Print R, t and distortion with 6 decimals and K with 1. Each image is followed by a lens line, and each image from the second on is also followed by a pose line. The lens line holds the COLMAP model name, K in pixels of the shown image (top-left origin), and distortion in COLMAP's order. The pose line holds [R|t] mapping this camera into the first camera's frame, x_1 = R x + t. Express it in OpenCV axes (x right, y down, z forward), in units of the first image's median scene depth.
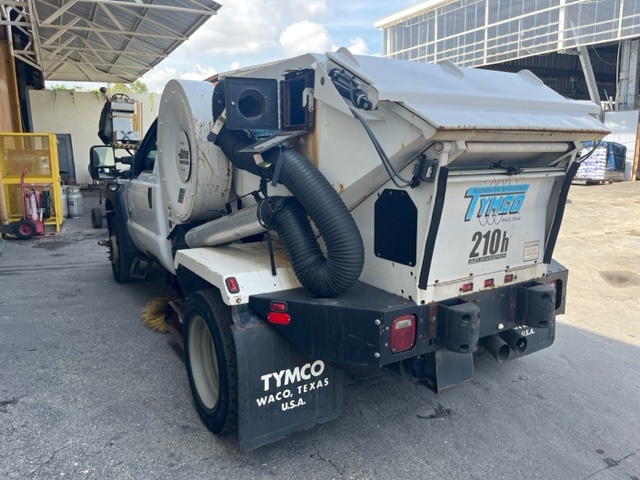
lens RADIAL K [[484.6, 0, 327.0], [0, 484.6, 232.5], [0, 0, 1]] dist [0.046921, -0.066932]
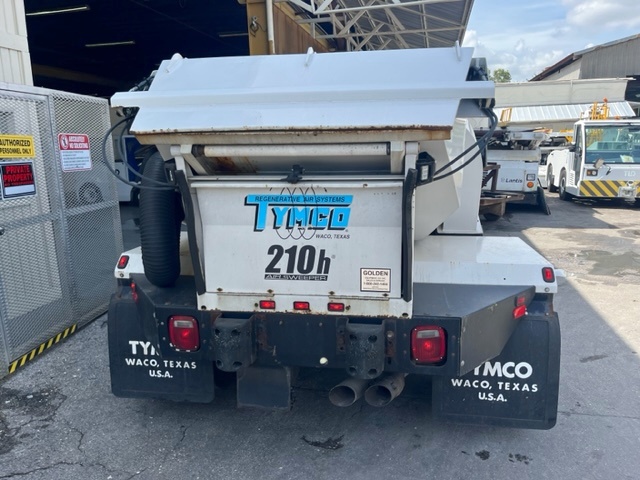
lens RADIAL K [[484.6, 0, 325.3], [0, 484.6, 236.7], [0, 0, 1]] dist [0.046921, -0.066932]
pose [[0.753537, 0.117785, -0.646768, 0.937071], [-0.098421, 0.992943, 0.066160, -0.082809], [0.649997, 0.013802, 0.759812, 0.381053]]
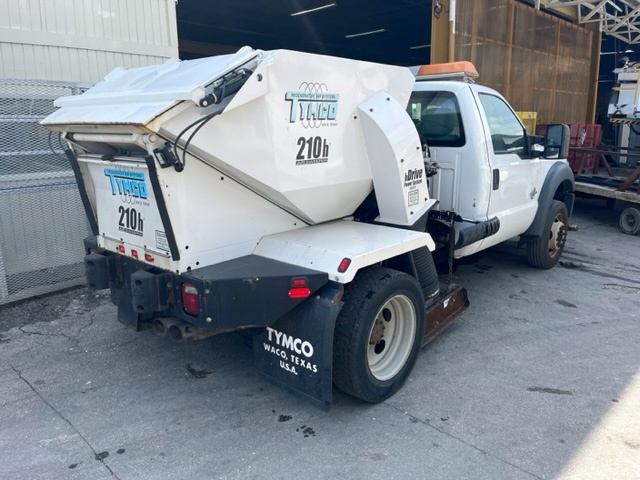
lens RADIAL K [[484.6, 0, 321.0], [0, 484.6, 226.1], [0, 0, 1]] dist [0.046921, -0.066932]
pose [[0.281866, 0.199506, -0.938482, 1.590304], [-0.157358, 0.974510, 0.159904, -0.224499], [0.946462, 0.102606, 0.306075, 1.092259]]
